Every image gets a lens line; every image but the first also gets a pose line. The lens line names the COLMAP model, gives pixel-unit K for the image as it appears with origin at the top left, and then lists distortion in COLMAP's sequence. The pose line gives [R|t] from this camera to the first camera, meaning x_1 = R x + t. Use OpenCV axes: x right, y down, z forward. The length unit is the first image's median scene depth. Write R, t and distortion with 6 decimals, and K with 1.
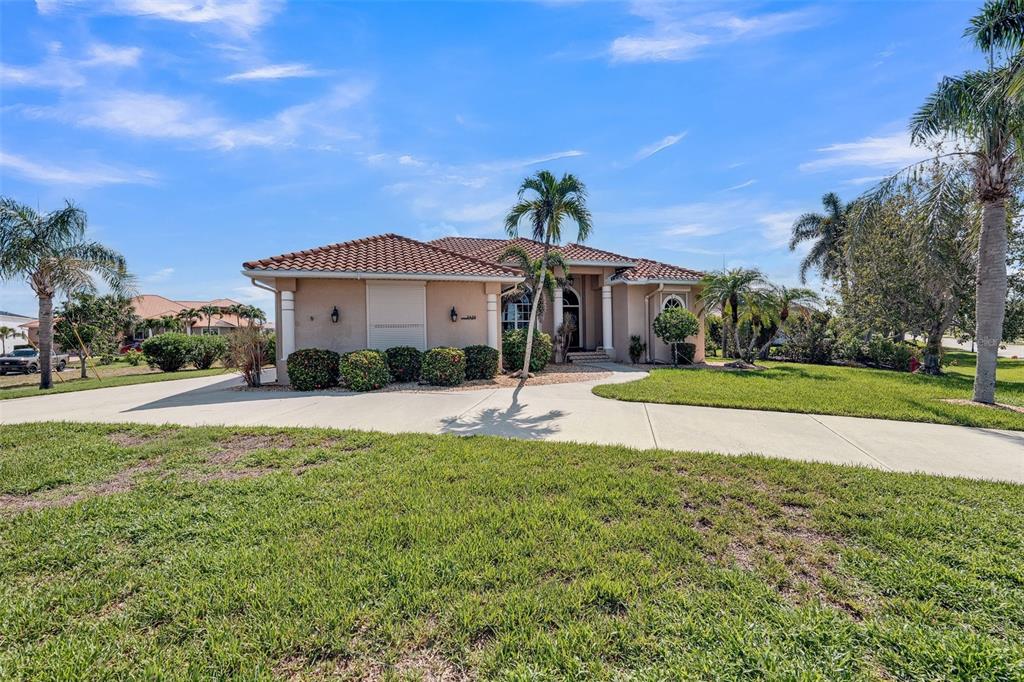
lens RADIAL K [[428.9, 0, 514.7], [0, 428.9, 343.3], [0, 0, 1]] dist [-0.003099, -0.000337]
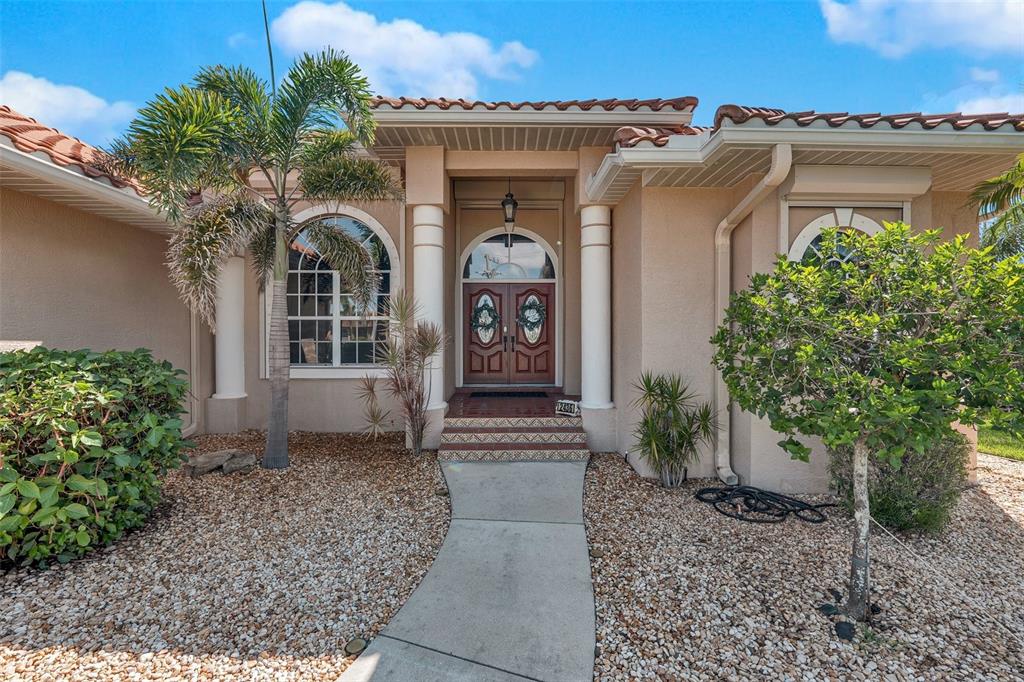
lens RADIAL K [[428.9, 0, 514.7], [0, 428.9, 343.3], [0, 0, 1]] dist [-0.003099, -0.000337]
pose [[0.960988, 0.020545, -0.275827, 0.262467], [-0.019561, 0.999789, 0.006318, -0.037329], [0.275898, -0.000676, 0.961187, 0.722106]]
